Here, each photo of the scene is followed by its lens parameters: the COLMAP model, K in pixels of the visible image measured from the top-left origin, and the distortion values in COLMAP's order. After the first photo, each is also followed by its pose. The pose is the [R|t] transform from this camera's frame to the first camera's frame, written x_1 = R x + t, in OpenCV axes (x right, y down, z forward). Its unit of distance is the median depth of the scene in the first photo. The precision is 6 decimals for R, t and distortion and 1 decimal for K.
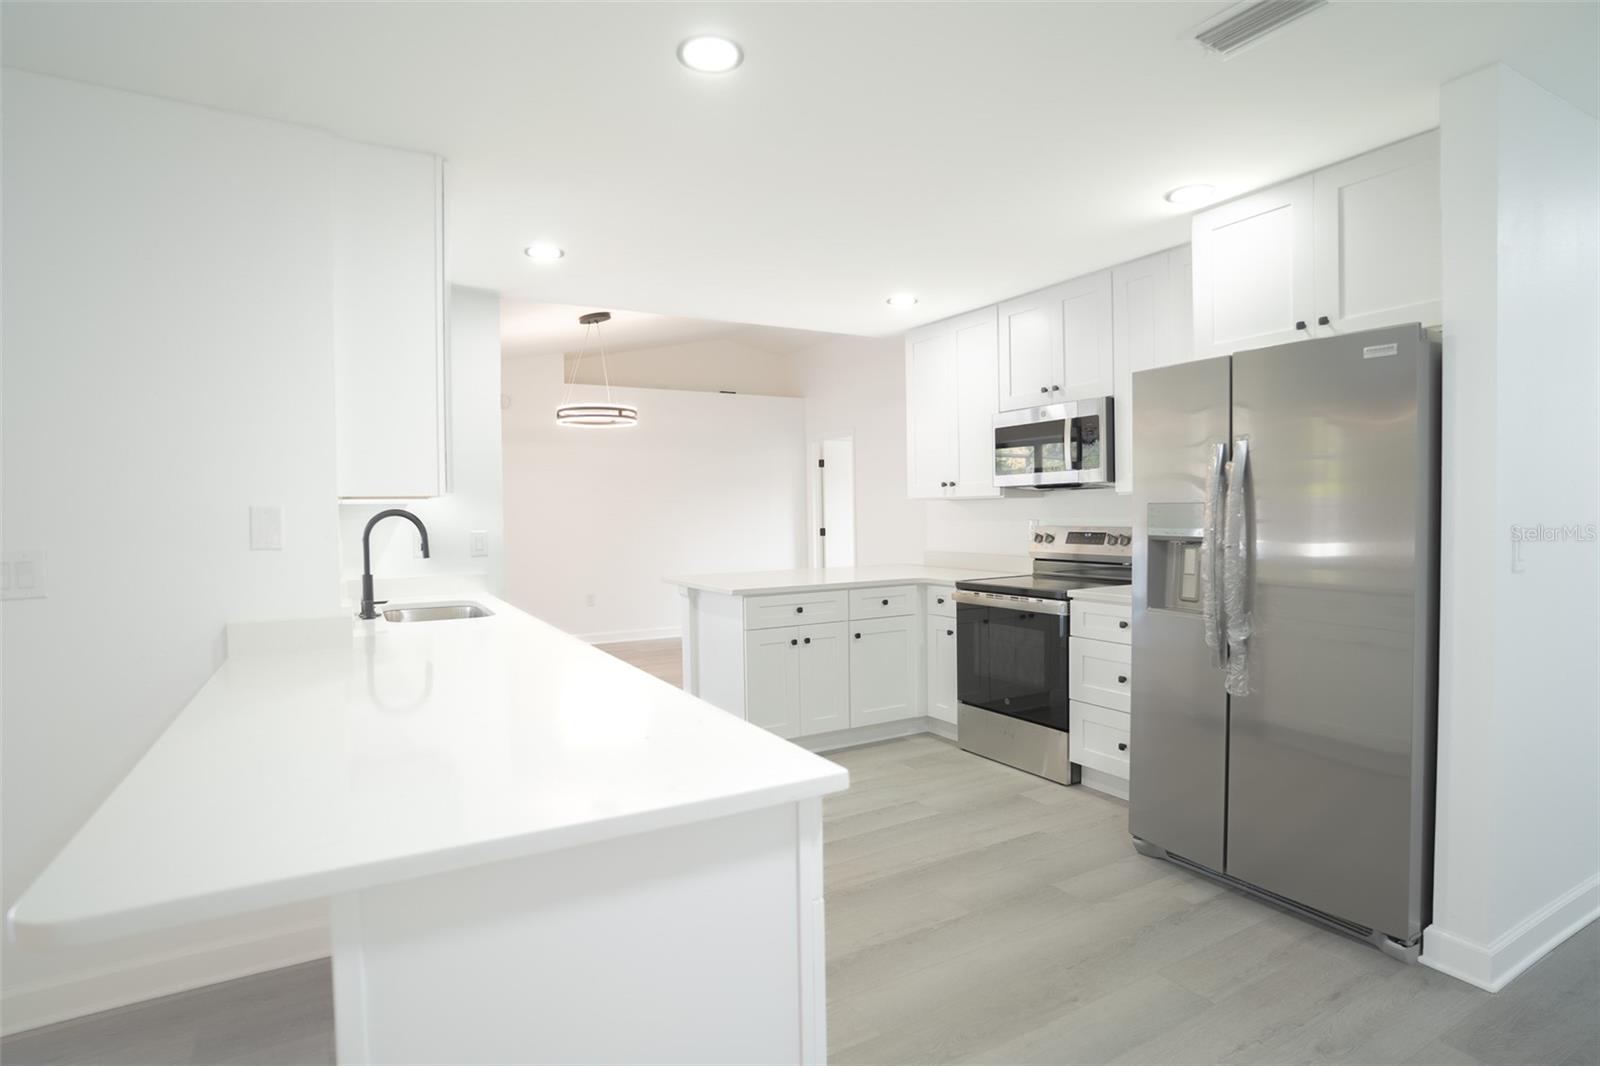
lens RADIAL K [[803.2, 0, 800.0], [0, 803.2, 533.0], [0, 0, 1]] dist [0.001223, 0.000149]
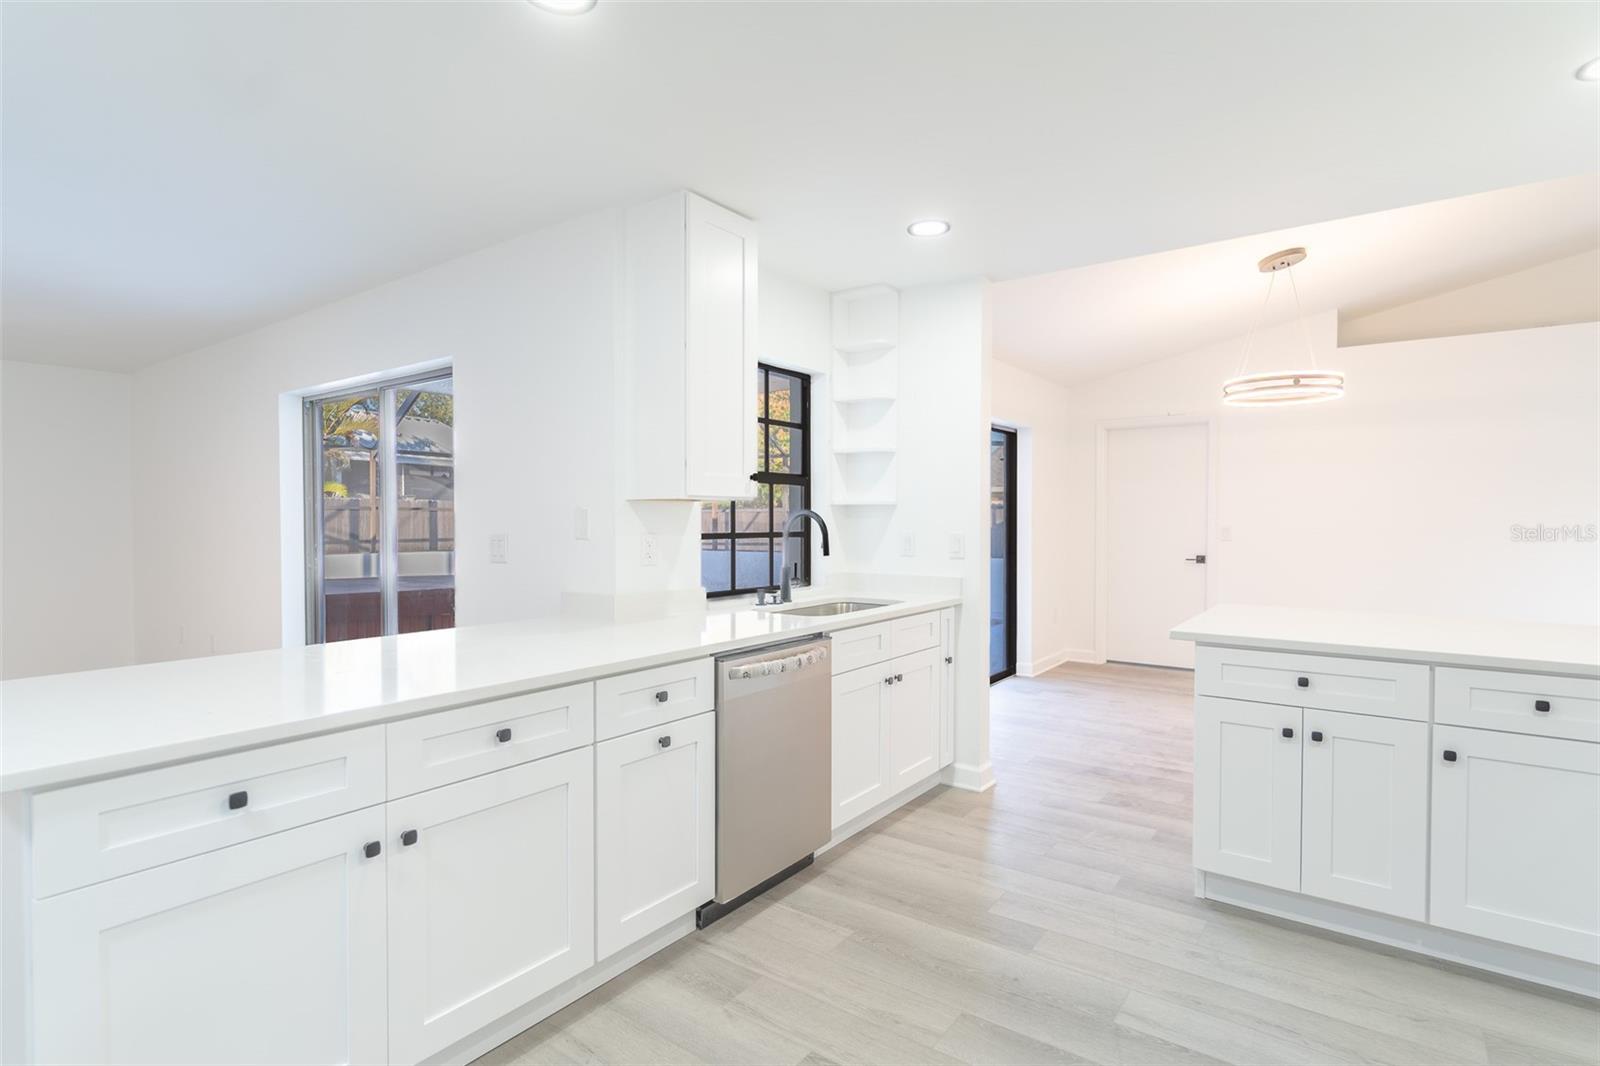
lens RADIAL K [[803.2, 0, 800.0], [0, 803.2, 533.0], [0, 0, 1]] dist [0.001223, 0.000149]
pose [[0.399264, 0.031506, -0.916295, 0.379699], [-0.031545, 0.999290, 0.020614, -0.015154], [0.916293, 0.020674, 0.399974, 0.397449]]
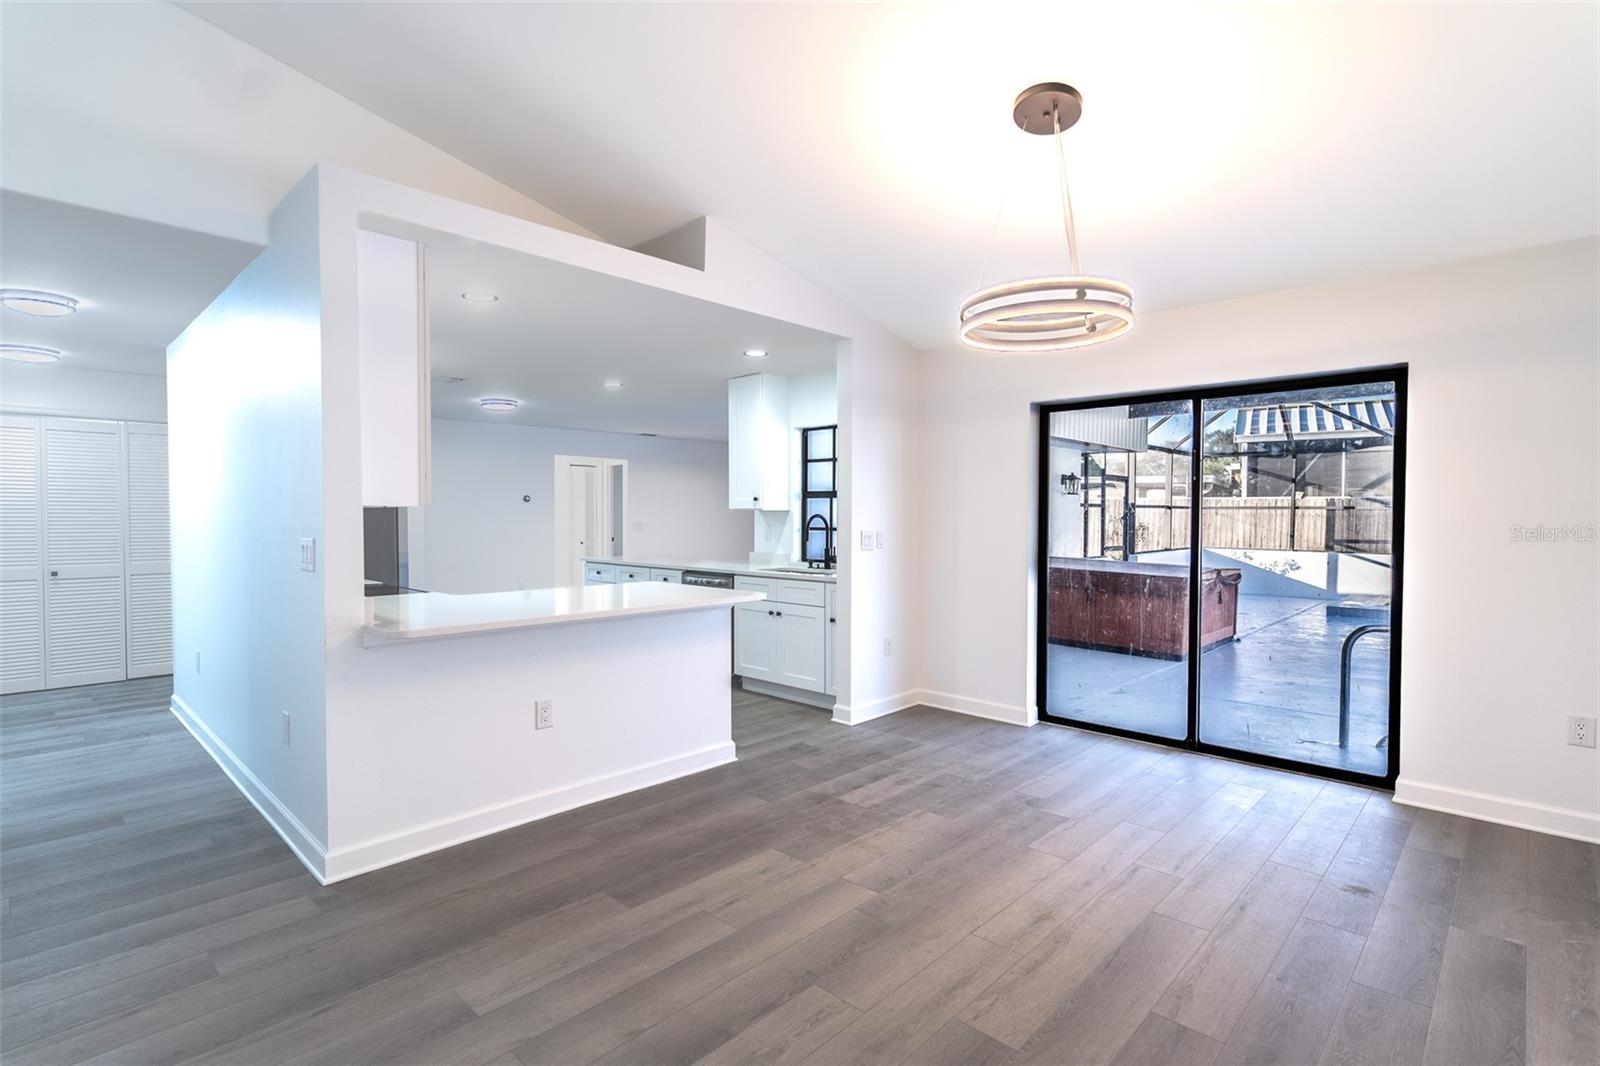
lens RADIAL K [[763.2, 0, 792.1], [0, 763.2, 536.4], [0, 0, 1]] dist [-0.000294, -0.000988]
pose [[-0.964062, 0.023452, -0.264642, 0.022506], [0.007617, 0.998127, 0.060705, -0.064153], [0.265570, 0.056508, -0.962434, 1.977032]]
